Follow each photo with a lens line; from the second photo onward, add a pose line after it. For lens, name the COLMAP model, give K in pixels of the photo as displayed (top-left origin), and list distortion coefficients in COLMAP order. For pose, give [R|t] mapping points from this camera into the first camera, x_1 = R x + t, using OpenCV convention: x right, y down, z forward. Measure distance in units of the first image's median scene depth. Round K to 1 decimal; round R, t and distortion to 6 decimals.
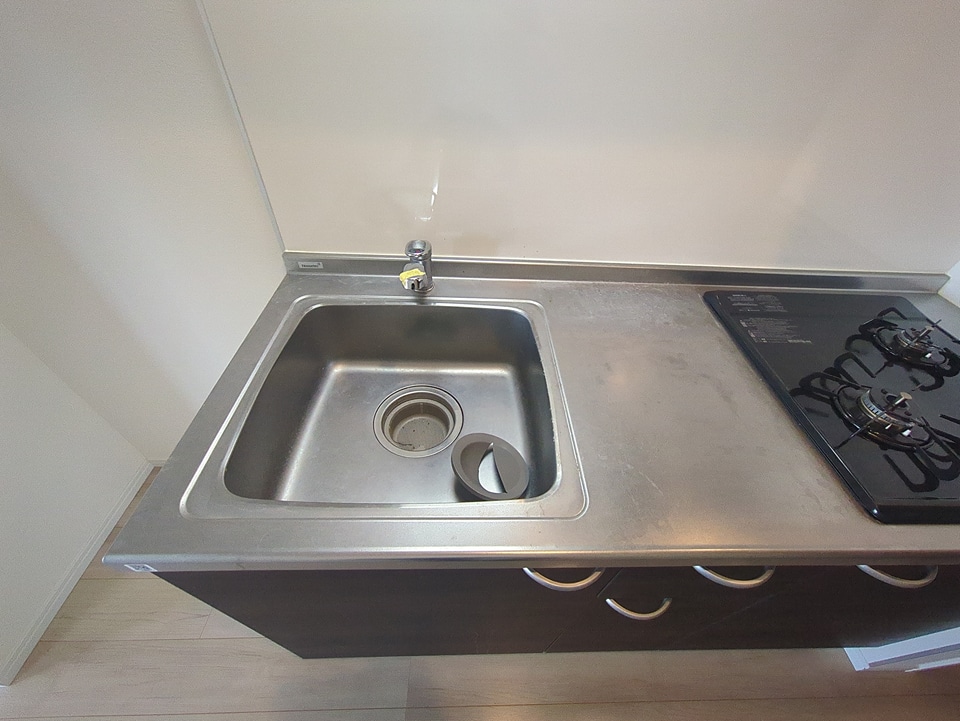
lens RADIAL K [[378.4, 0, 477.0], [0, 378.4, 362.2], [0, 0, 1]] dist [-0.001972, 0.001315]
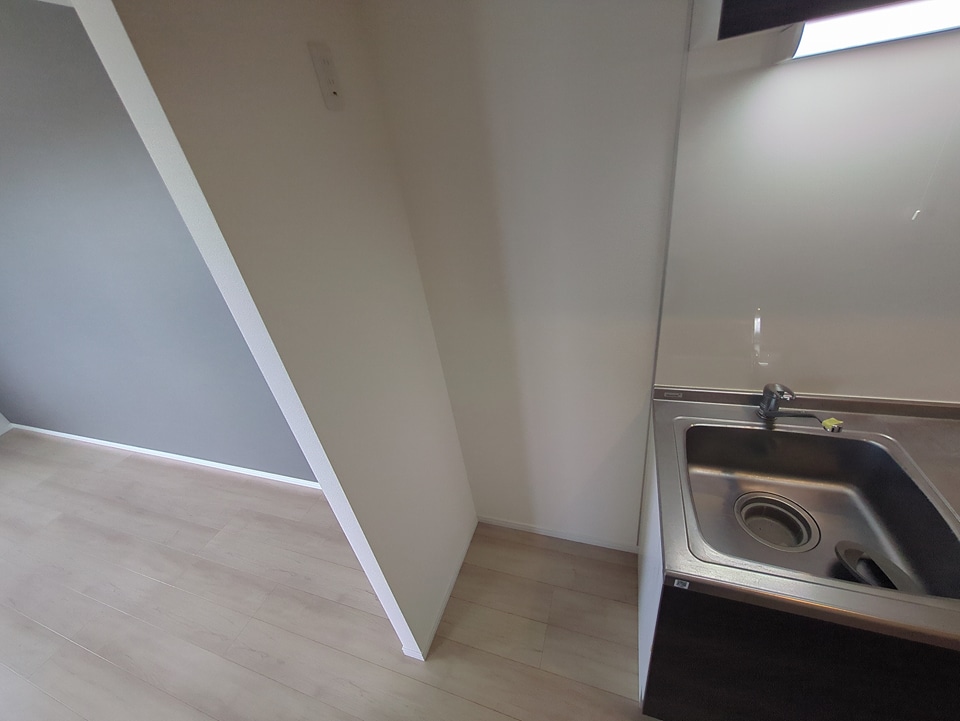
lens RADIAL K [[378.4, 0, 481.1], [0, 378.4, 366.7], [0, 0, 1]] dist [-0.001972, 0.001315]
pose [[0.924242, 0.018623, -0.381353, -0.567063], [-0.101072, 0.975111, -0.197340, -0.002875], [0.368186, 0.220935, 0.903121, -0.601501]]
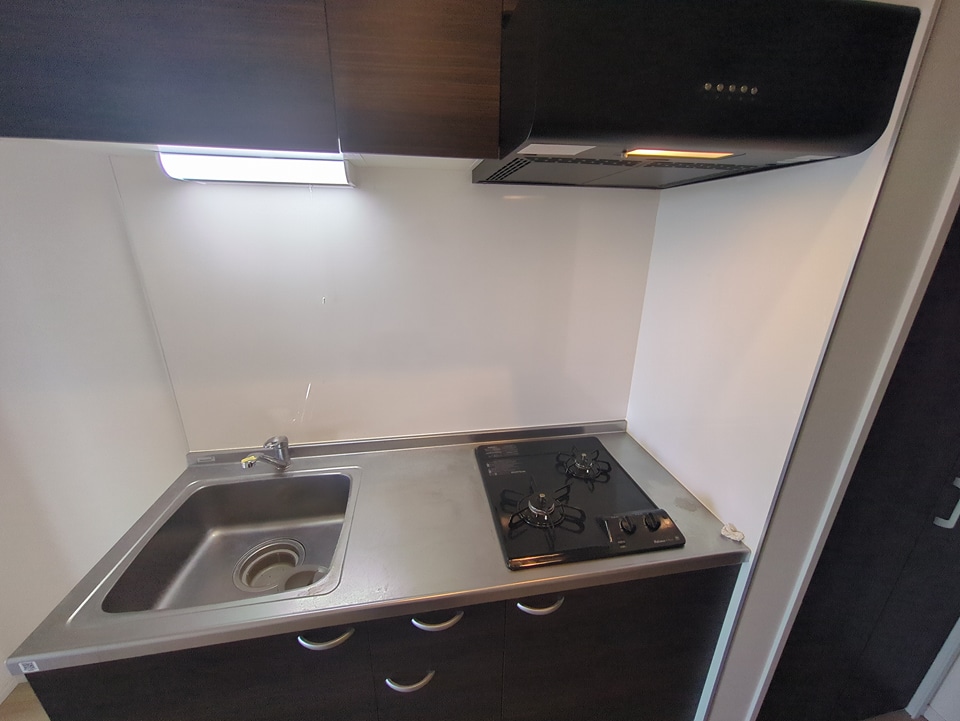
lens RADIAL K [[378.4, 0, 476.6], [0, 378.4, 361.2], [0, 0, 1]] dist [-0.001972, 0.001315]
pose [[0.988162, -0.083469, 0.128720, 0.448337], [0.130399, 0.898997, -0.418092, 0.154216], [-0.080821, 0.429928, 0.899239, -0.581830]]
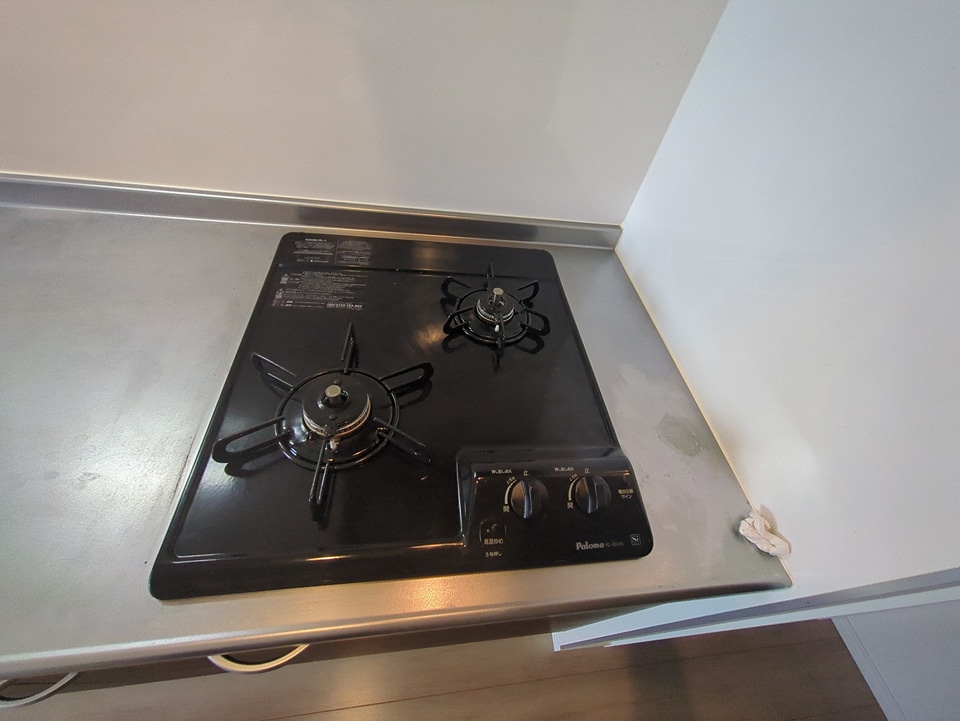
lens RADIAL K [[378.4, 0, 481.6], [0, 378.4, 366.5], [0, 0, 1]] dist [-0.001972, 0.001315]
pose [[0.990272, -0.006846, 0.138976, 0.896169], [-0.009662, 0.992994, 0.117765, -0.024777], [-0.138808, -0.117962, 0.983269, 0.213913]]
